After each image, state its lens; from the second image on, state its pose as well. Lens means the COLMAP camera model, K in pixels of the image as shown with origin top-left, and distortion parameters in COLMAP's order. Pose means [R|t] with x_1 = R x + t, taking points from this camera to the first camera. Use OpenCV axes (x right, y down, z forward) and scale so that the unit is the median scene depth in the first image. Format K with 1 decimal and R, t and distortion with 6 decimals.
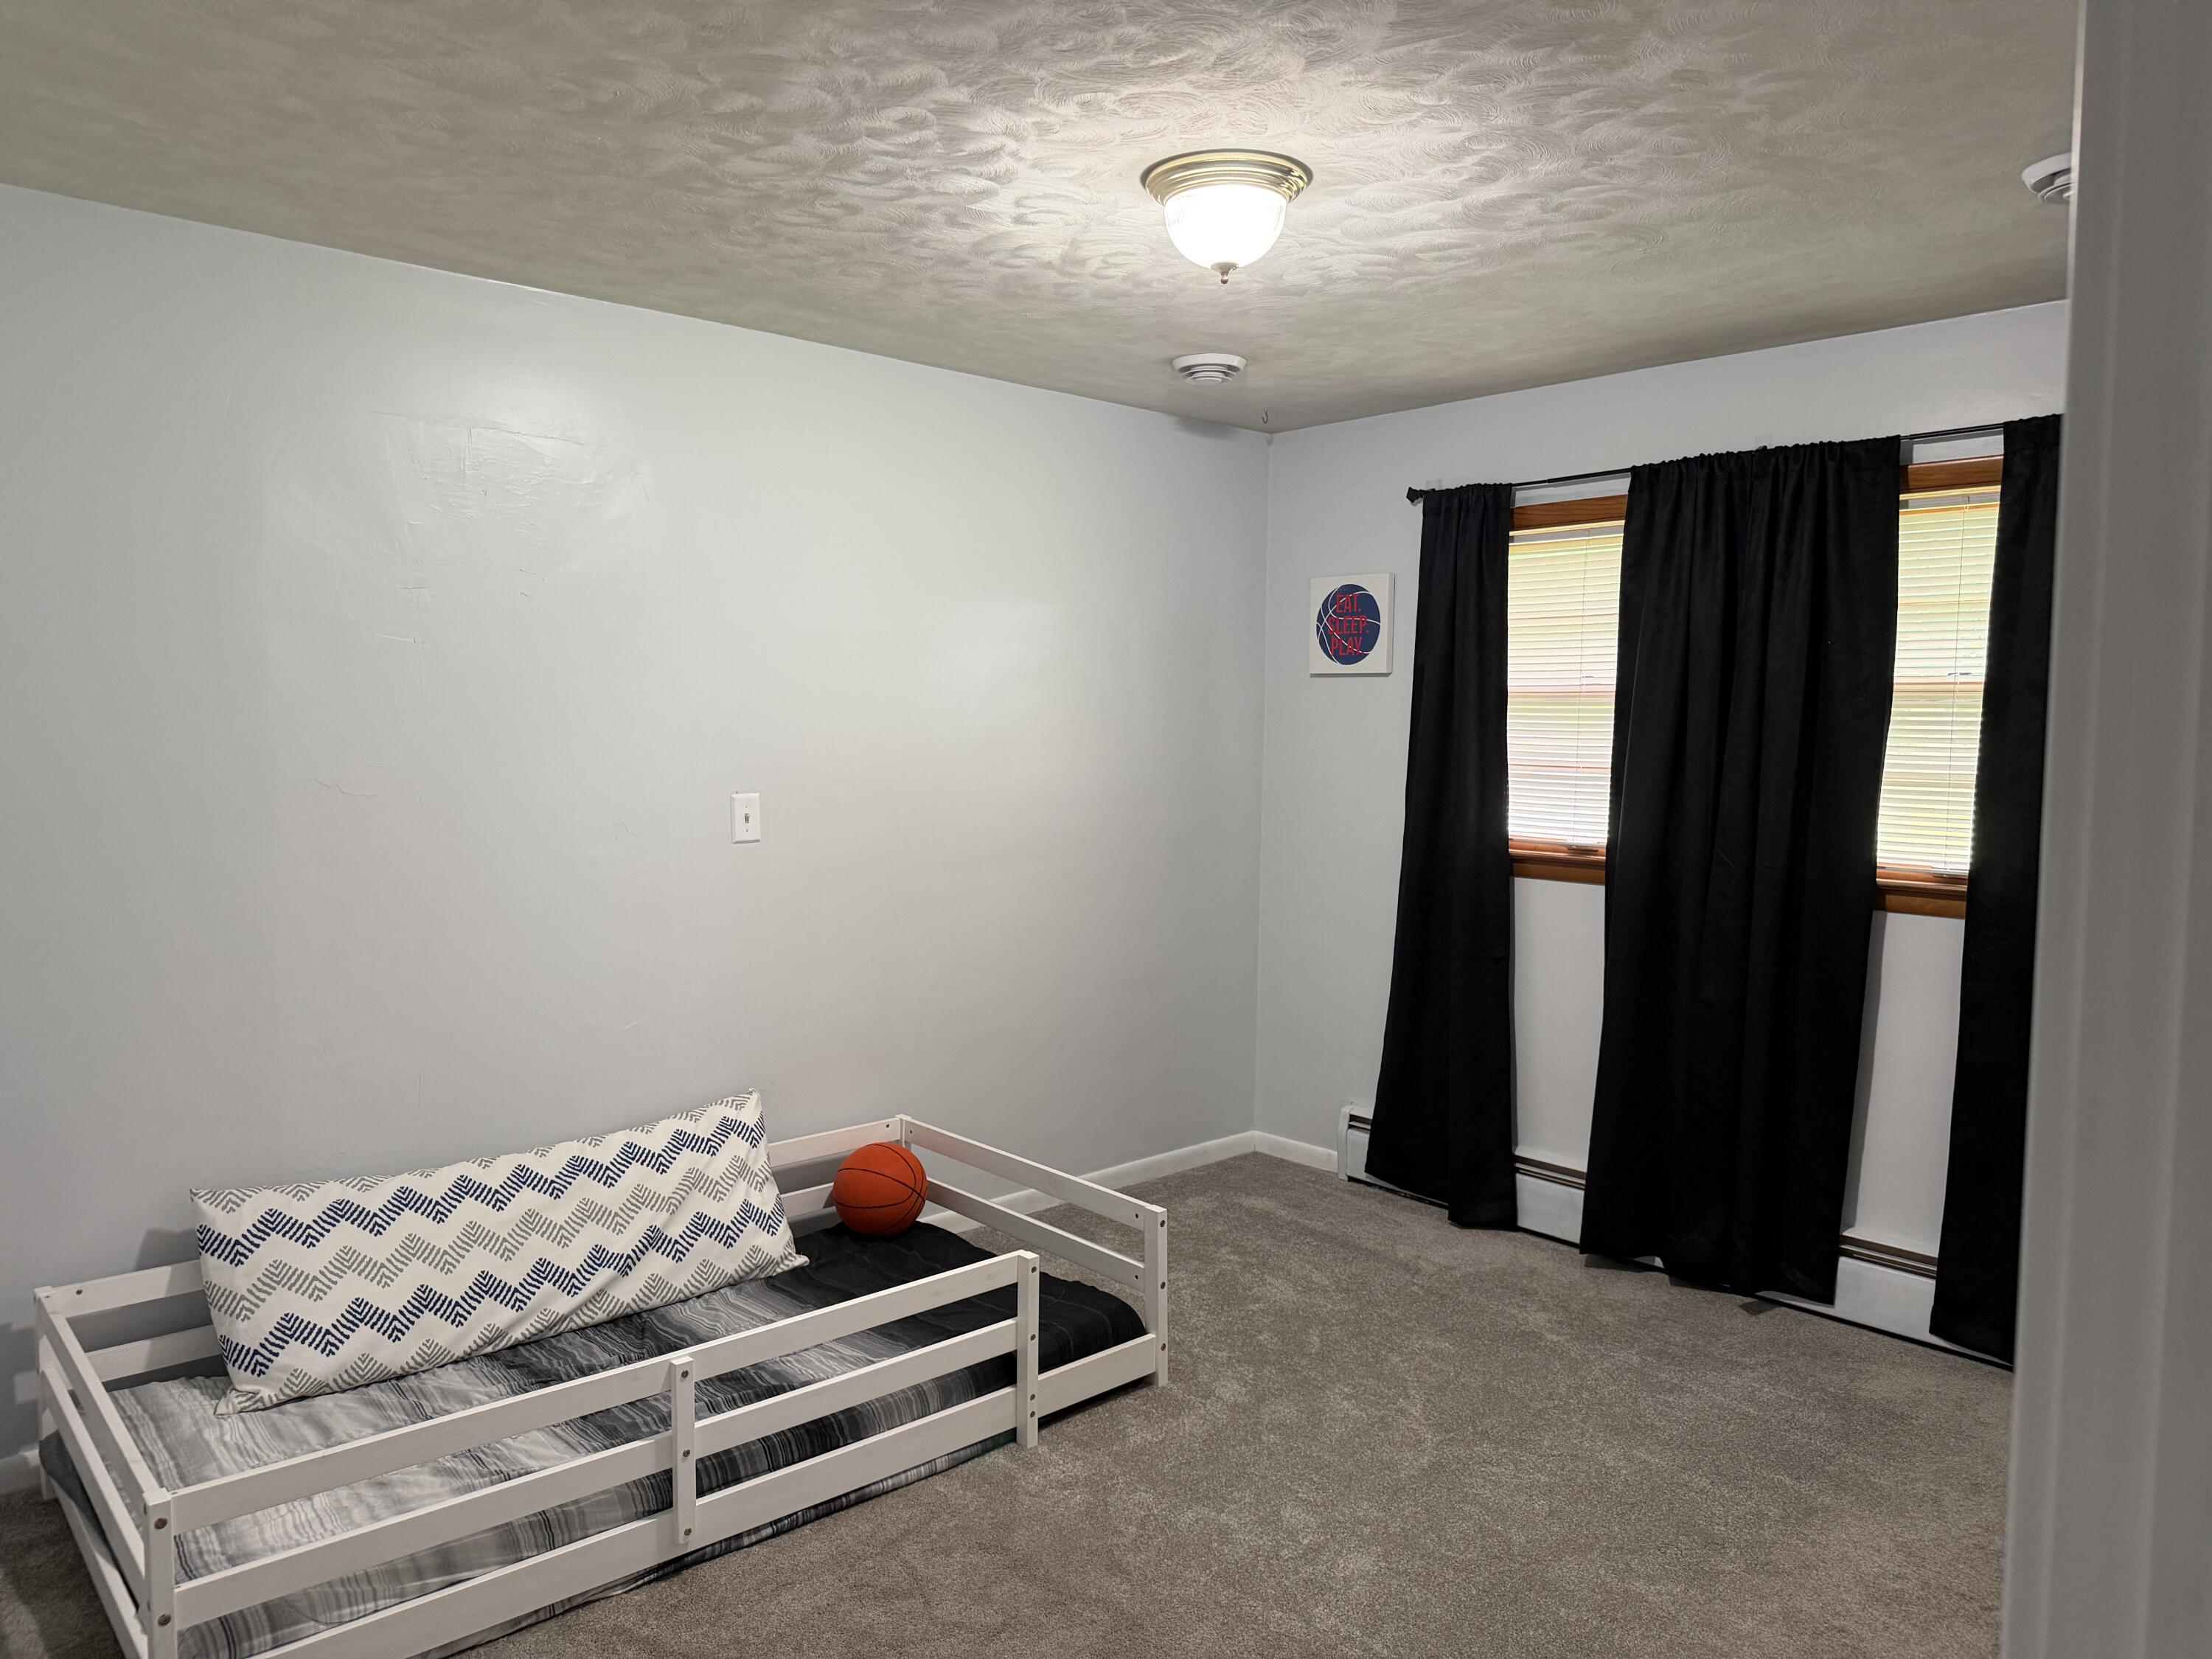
lens RADIAL K [[1517.1, 0, 1106.0], [0, 1517.1, 829.5], [0, 0, 1]] dist [0.069587, -0.154221]
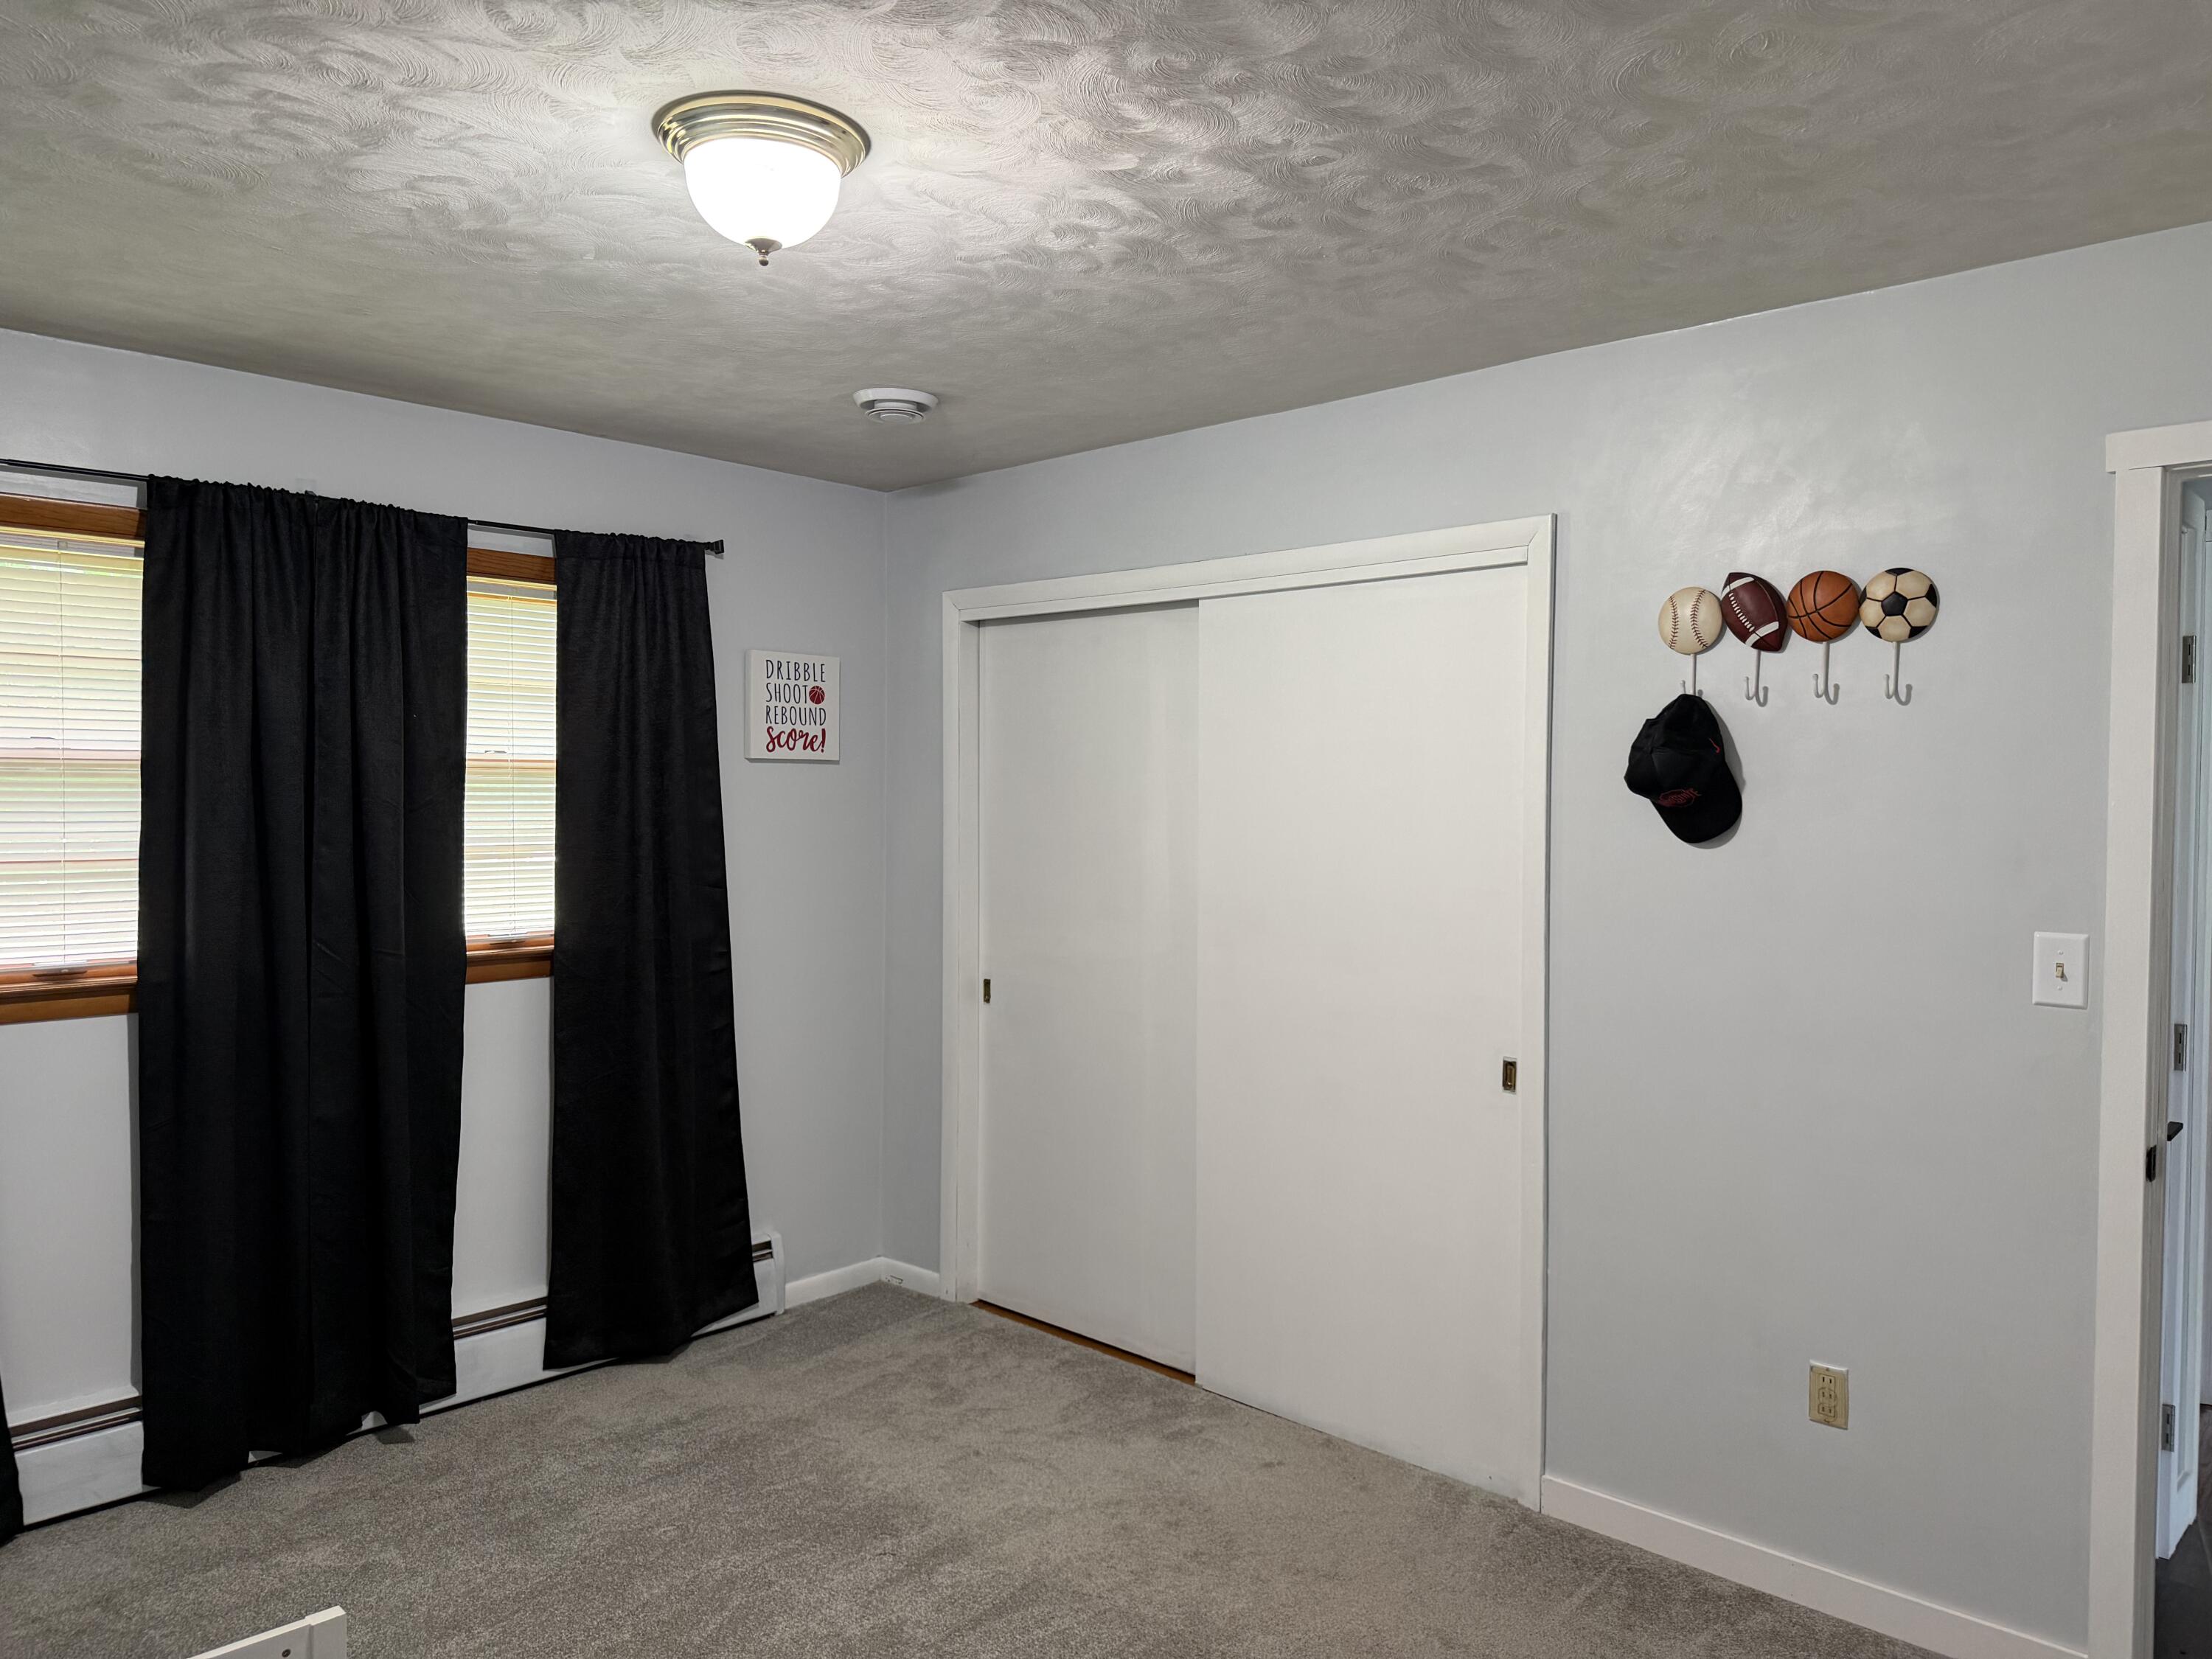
lens RADIAL K [[1575.6, 0, 1105.8], [0, 1575.6, 845.8], [0, 0, 1]] dist [0.005852, 0.002393]
pose [[-0.058634, -0.037441, 0.997577, -0.558594], [0.072337, 0.996510, 0.041653, -0.050927], [-0.995655, 0.074604, -0.055721, 0.634491]]
